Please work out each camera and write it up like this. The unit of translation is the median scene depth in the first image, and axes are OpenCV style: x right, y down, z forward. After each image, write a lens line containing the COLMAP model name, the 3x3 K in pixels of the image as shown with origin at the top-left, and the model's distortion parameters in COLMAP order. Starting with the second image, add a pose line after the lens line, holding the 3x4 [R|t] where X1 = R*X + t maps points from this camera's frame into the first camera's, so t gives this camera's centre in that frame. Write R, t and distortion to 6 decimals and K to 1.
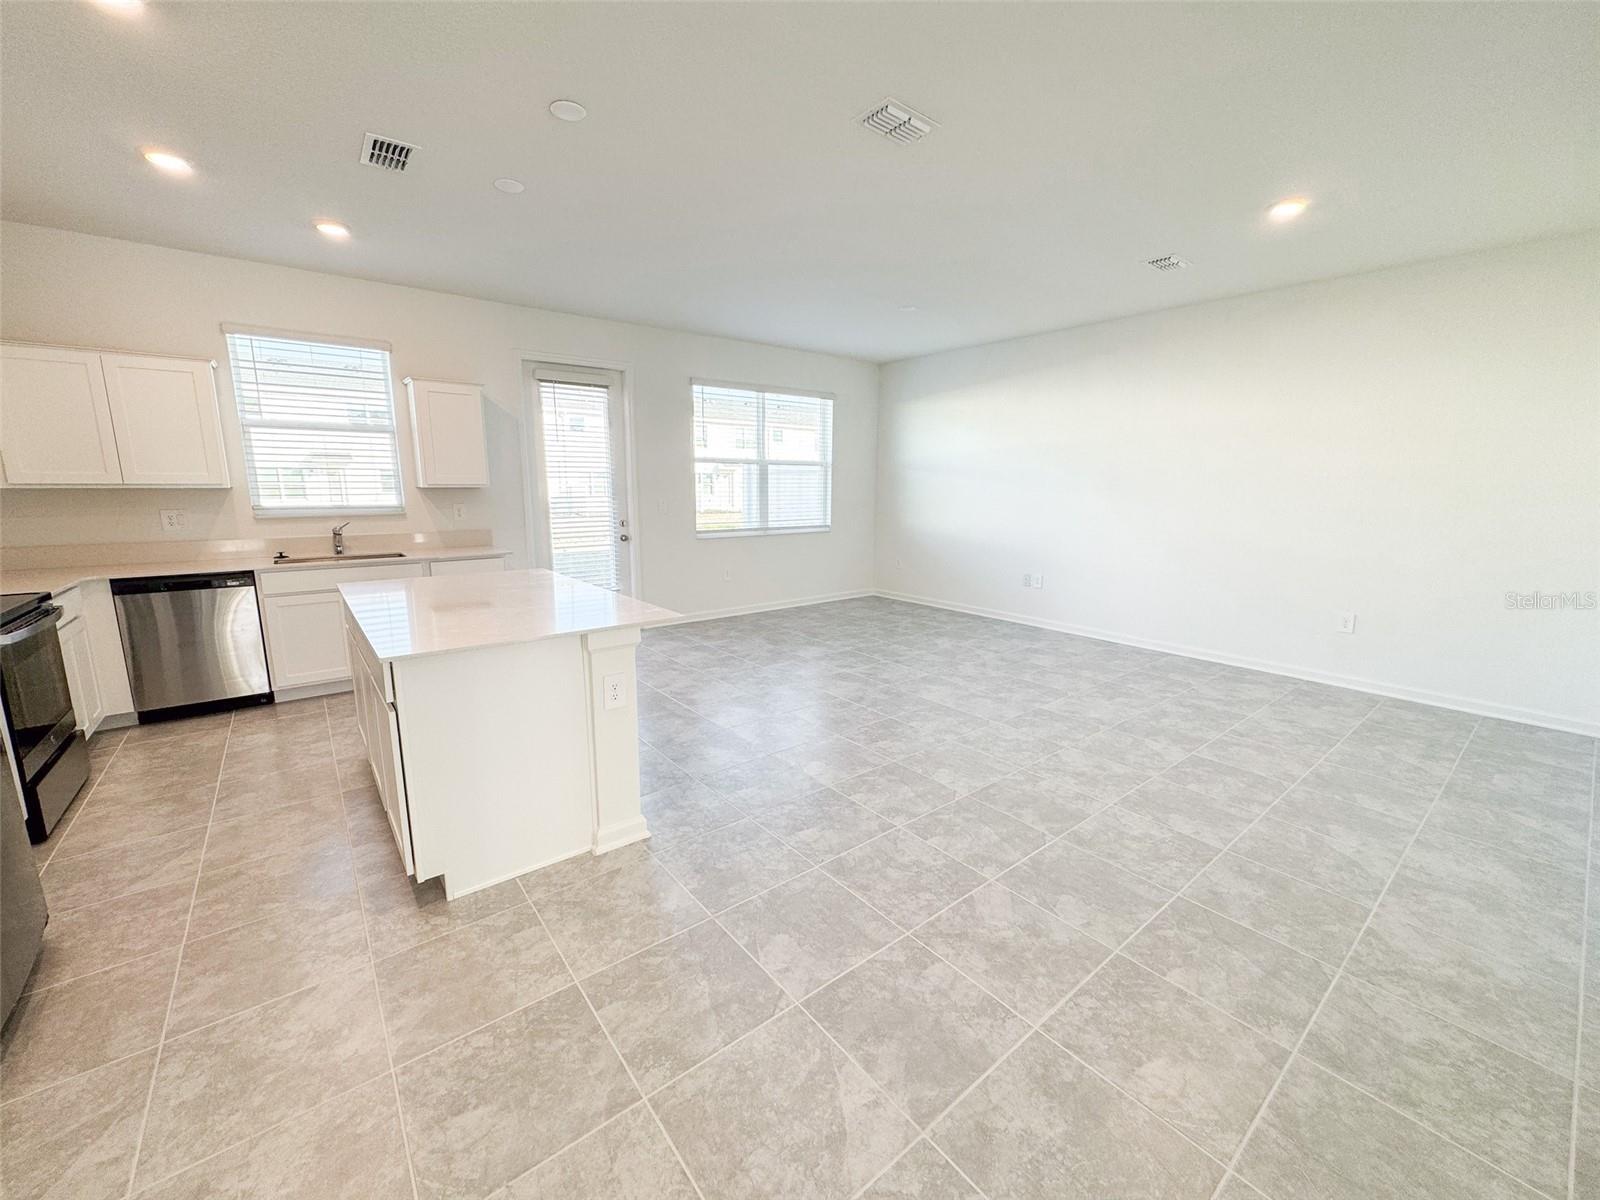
lens RADIAL K [[637.5, 0, 799.3], [0, 637.5, 597.0], [0, 0, 1]] dist [-0.004465, 0.000421]
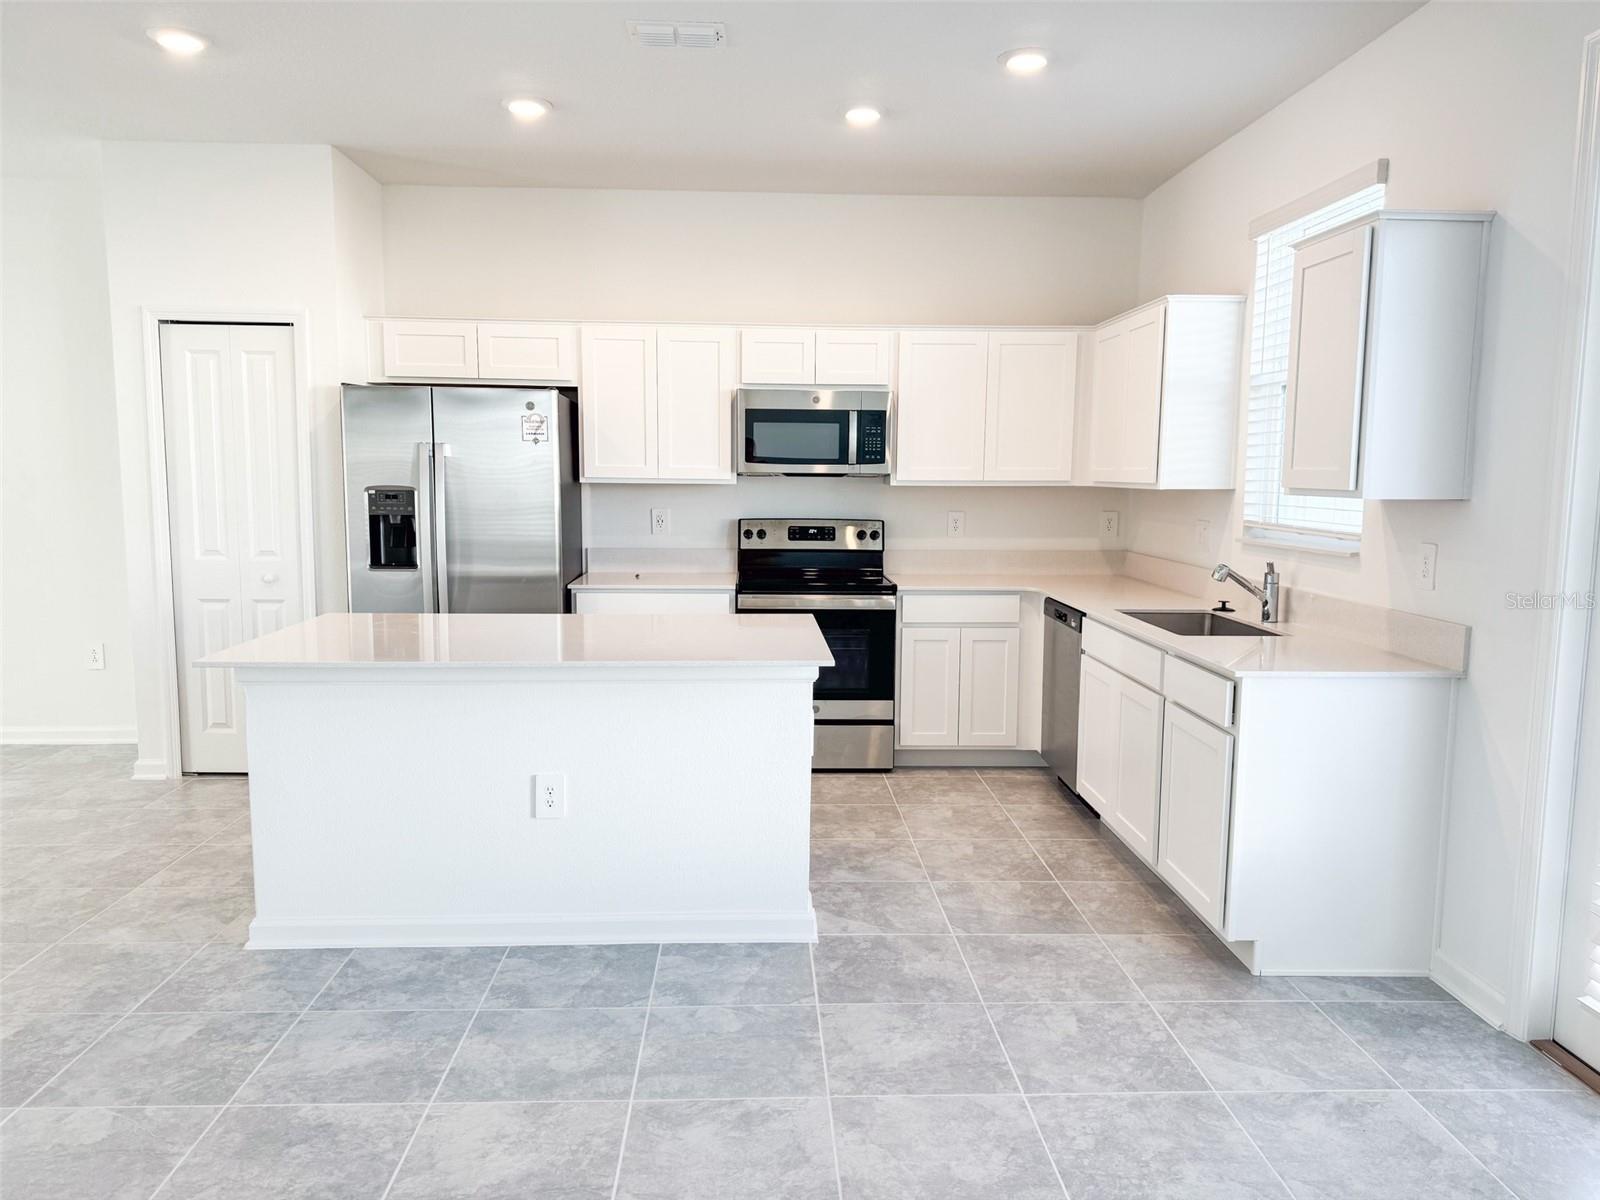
lens RADIAL K [[1118.4, 0, 800.0], [0, 1118.4, 600.0], [0, 0, 1]] dist [0.090010, -0.130960]
pose [[-0.589206, 0.083986, -0.803606, 0.234674], [-0.154650, 0.964472, 0.214189, -0.226973], [0.793044, 0.250479, -0.555285, 1.237638]]
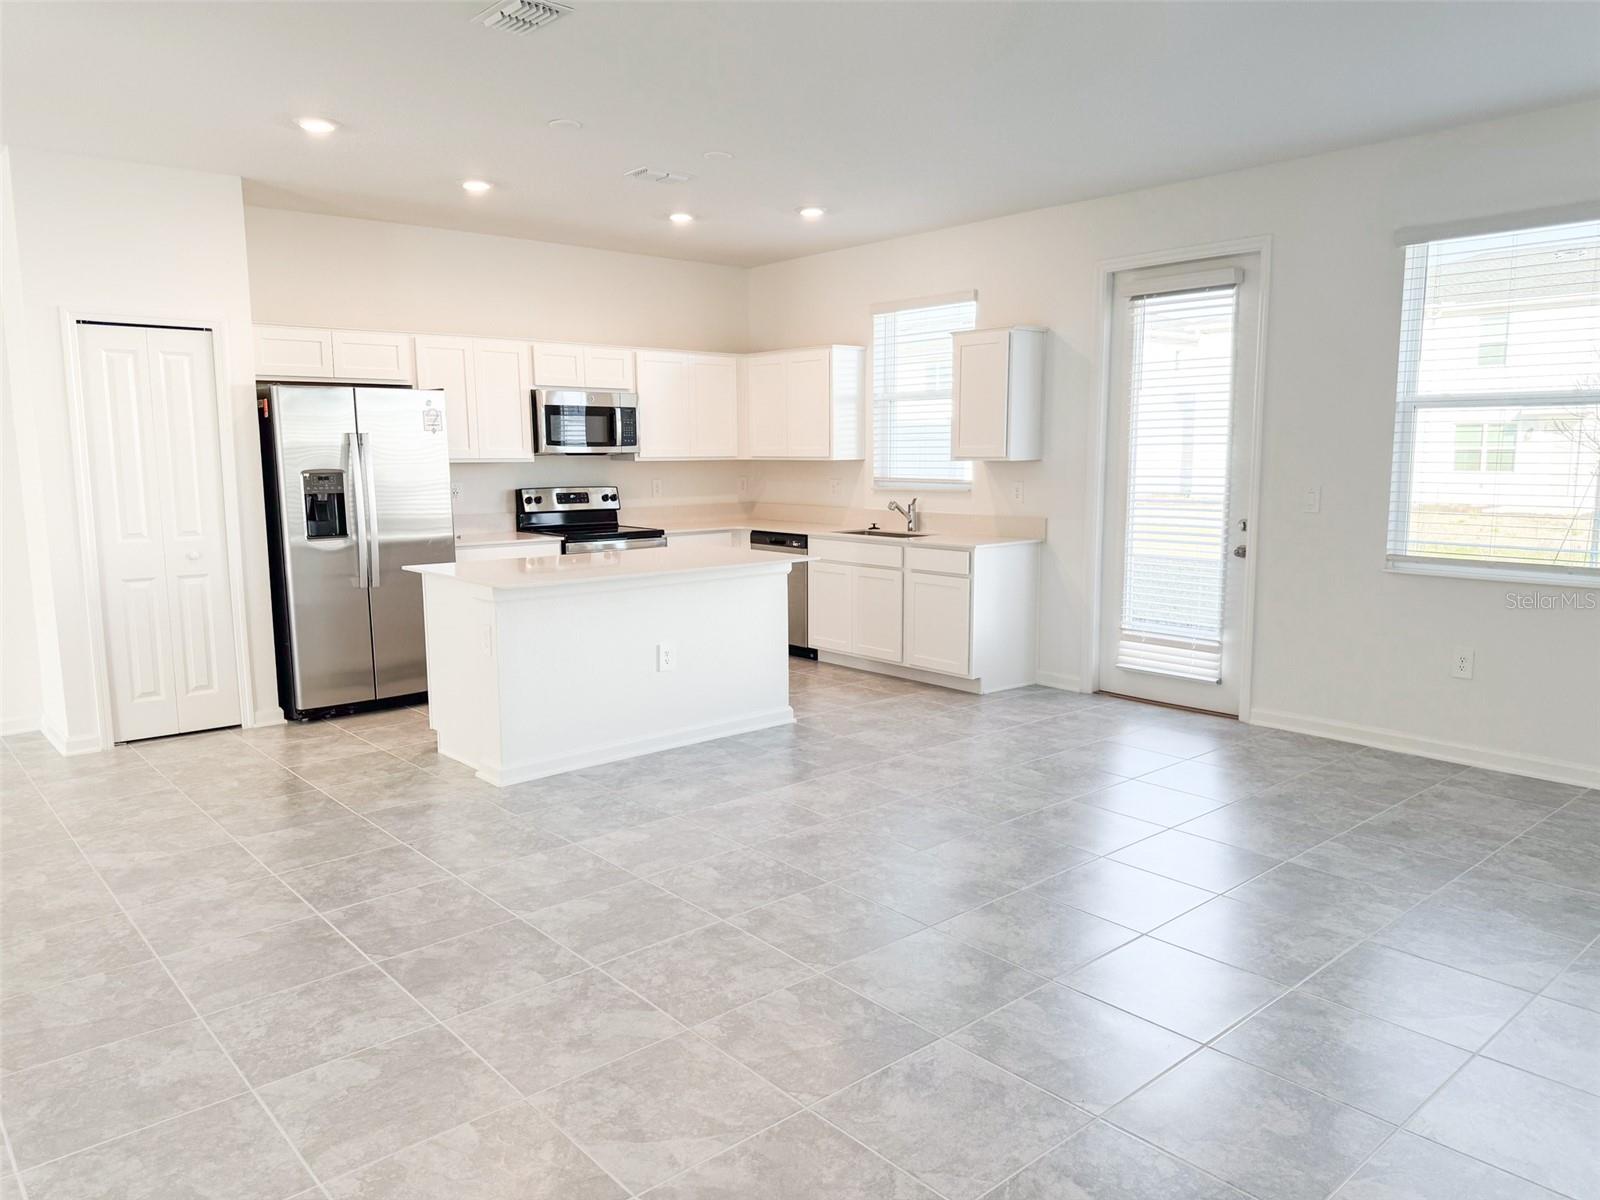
lens RADIAL K [[1118.4, 0, 800.0], [0, 1118.4, 600.0], [0, 0, 1]] dist [0.090010, -0.130960]
pose [[0.048120, 0.131091, -0.990202, 0.939961], [-0.171297, 0.977746, 0.121118, -0.142867], [0.984044, 0.163791, 0.069505, 0.762189]]
